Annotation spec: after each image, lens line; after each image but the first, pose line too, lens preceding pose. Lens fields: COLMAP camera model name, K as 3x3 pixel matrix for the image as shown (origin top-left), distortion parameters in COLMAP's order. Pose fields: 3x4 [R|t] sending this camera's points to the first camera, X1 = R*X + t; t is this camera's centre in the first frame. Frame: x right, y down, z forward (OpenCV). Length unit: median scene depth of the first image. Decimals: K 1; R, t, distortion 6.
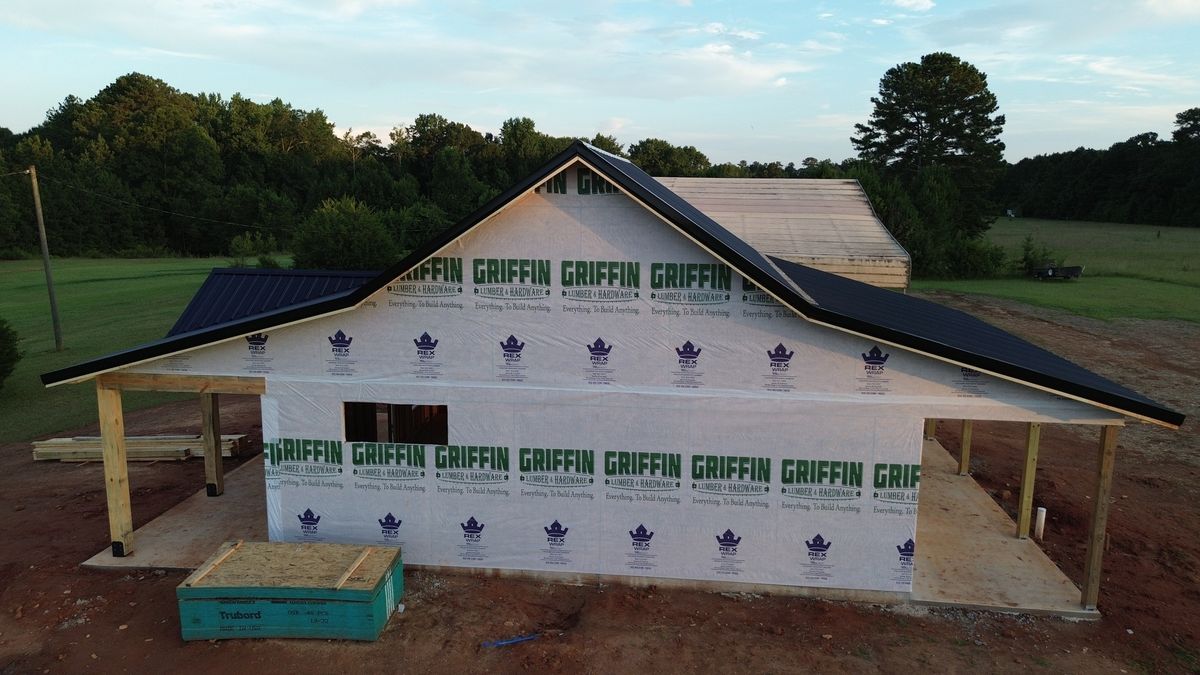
lens RADIAL K [[843.3, 0, 600.0], [0, 843.3, 337.5], [0, 0, 1]] dist [0.066862, -0.073546]
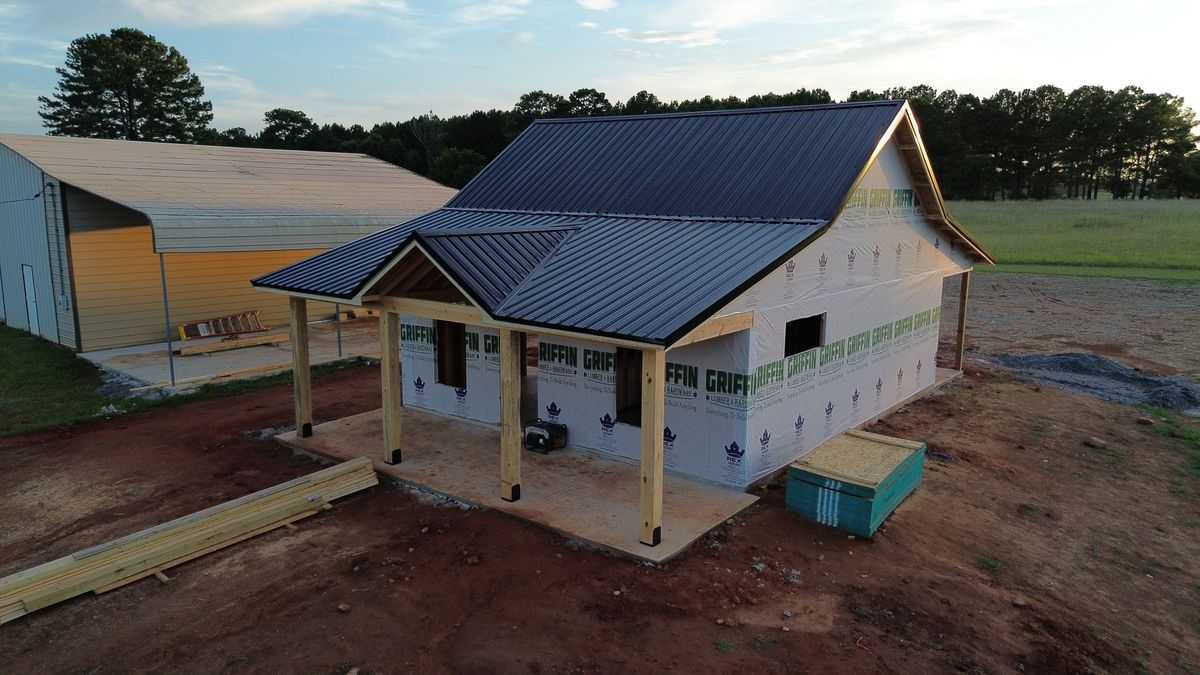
lens RADIAL K [[843.3, 0, 600.0], [0, 843.3, 337.5], [0, 0, 1]] dist [0.066862, -0.073546]
pose [[0.536777, -0.154901, 0.829383, -0.896345], [0.146439, 0.985188, 0.089225, -0.026458], [-0.830919, 0.073560, 0.551509, 0.389613]]
